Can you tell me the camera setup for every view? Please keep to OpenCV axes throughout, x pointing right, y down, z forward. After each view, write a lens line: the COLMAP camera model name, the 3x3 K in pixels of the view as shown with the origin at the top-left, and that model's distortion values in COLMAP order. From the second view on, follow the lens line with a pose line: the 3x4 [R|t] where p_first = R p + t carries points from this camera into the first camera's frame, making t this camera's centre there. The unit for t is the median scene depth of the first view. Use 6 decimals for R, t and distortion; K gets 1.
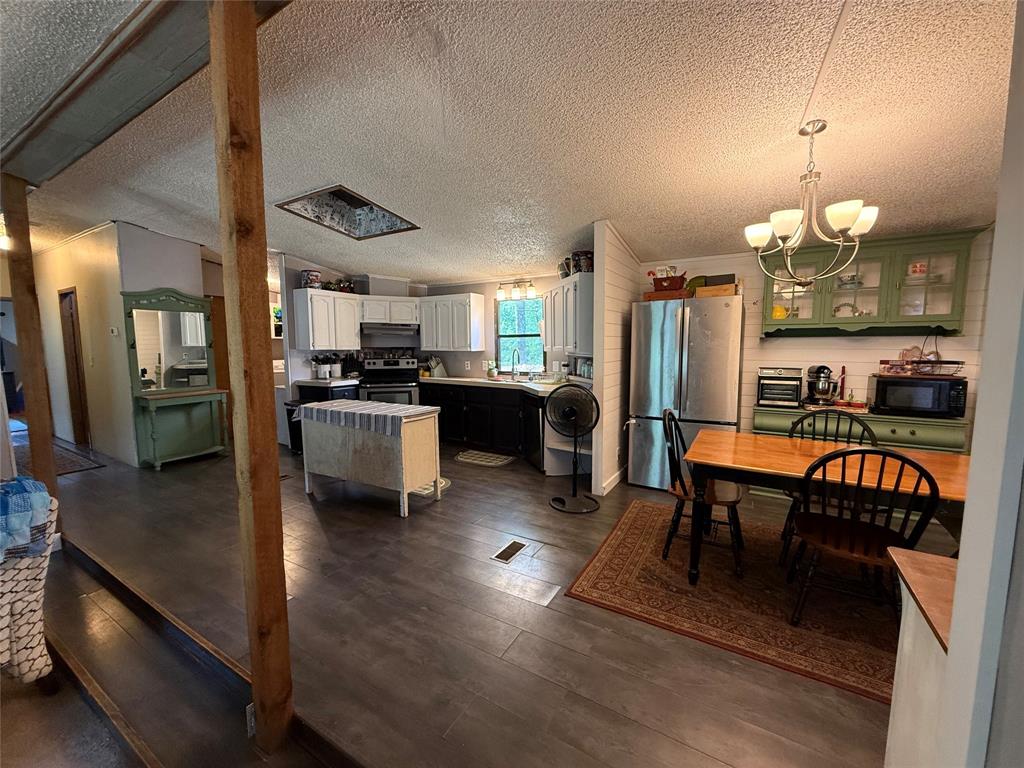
lens RADIAL K [[409.1, 0, 511.4], [0, 409.1, 384.9], [0, 0, 1]] dist [0.000601, -0.000104]
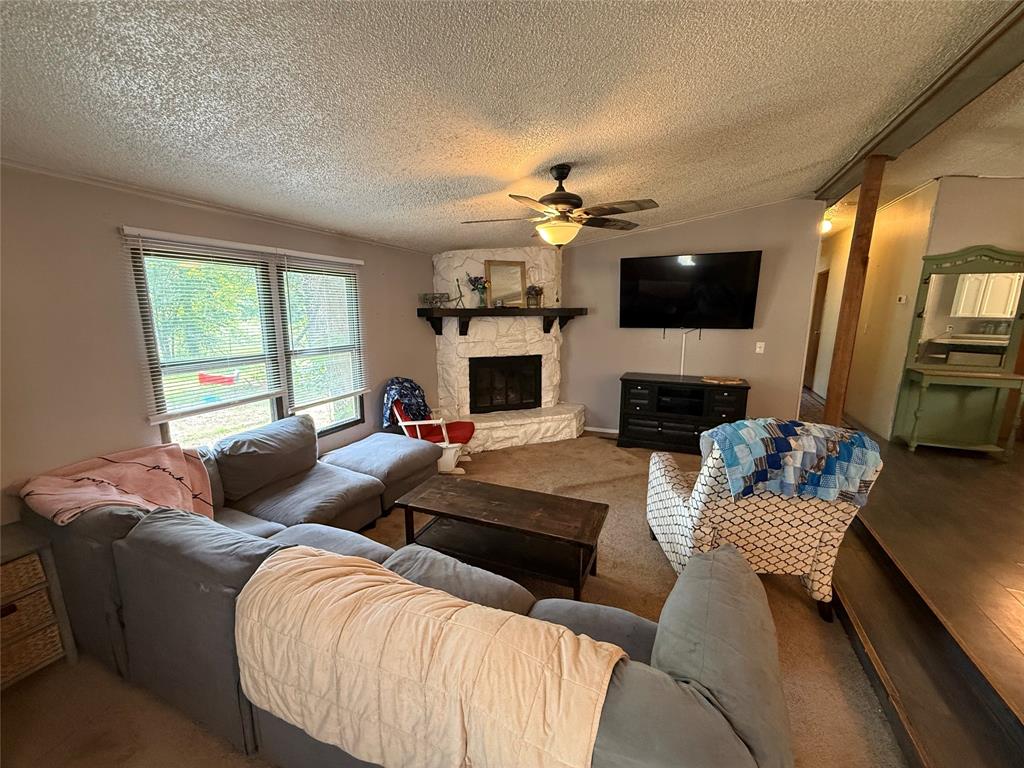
lens RADIAL K [[409.1, 0, 511.0], [0, 409.1, 385.2], [0, 0, 1]] dist [0.000601, -0.000104]
pose [[0.123035, 0.184729, -0.975058, -0.111644], [-0.112789, 0.978759, 0.171198, 0.007710], [0.985972, 0.088913, 0.141257, -0.040737]]
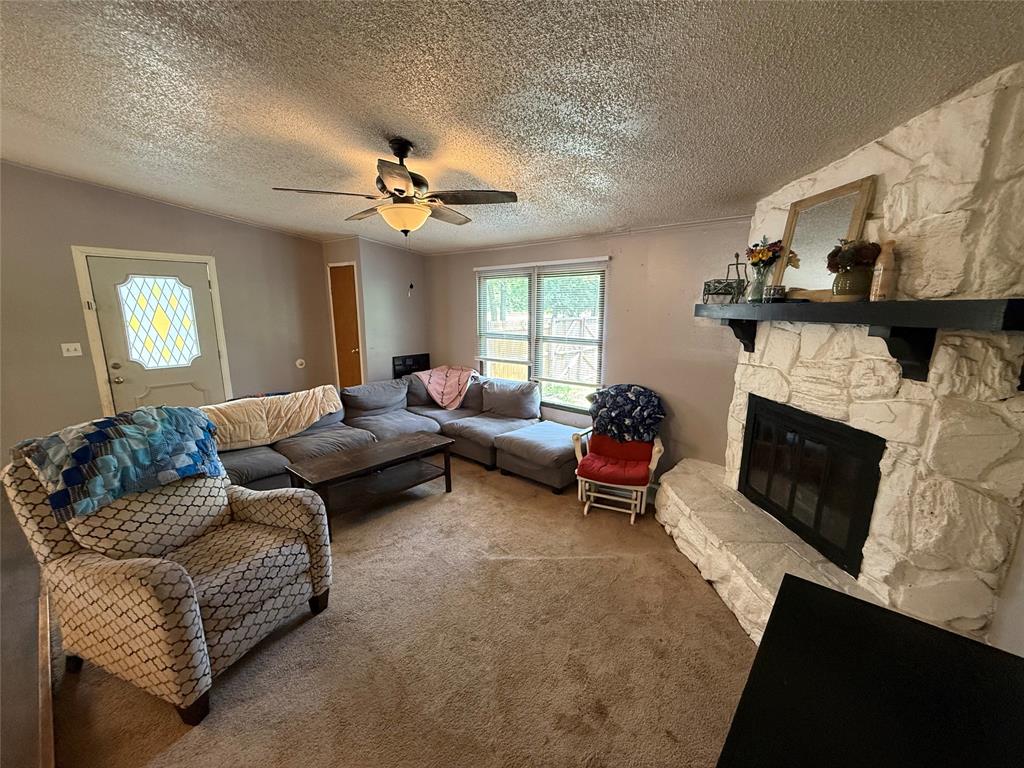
lens RADIAL K [[409.1, 0, 509.1], [0, 409.1, 384.3], [0, 0, 1]] dist [0.000601, -0.000104]
pose [[-0.981459, -0.034328, 0.188572, -1.081147], [0.023391, 0.955025, 0.295601, -0.073591], [-0.190238, 0.294531, -0.936515, 0.716268]]
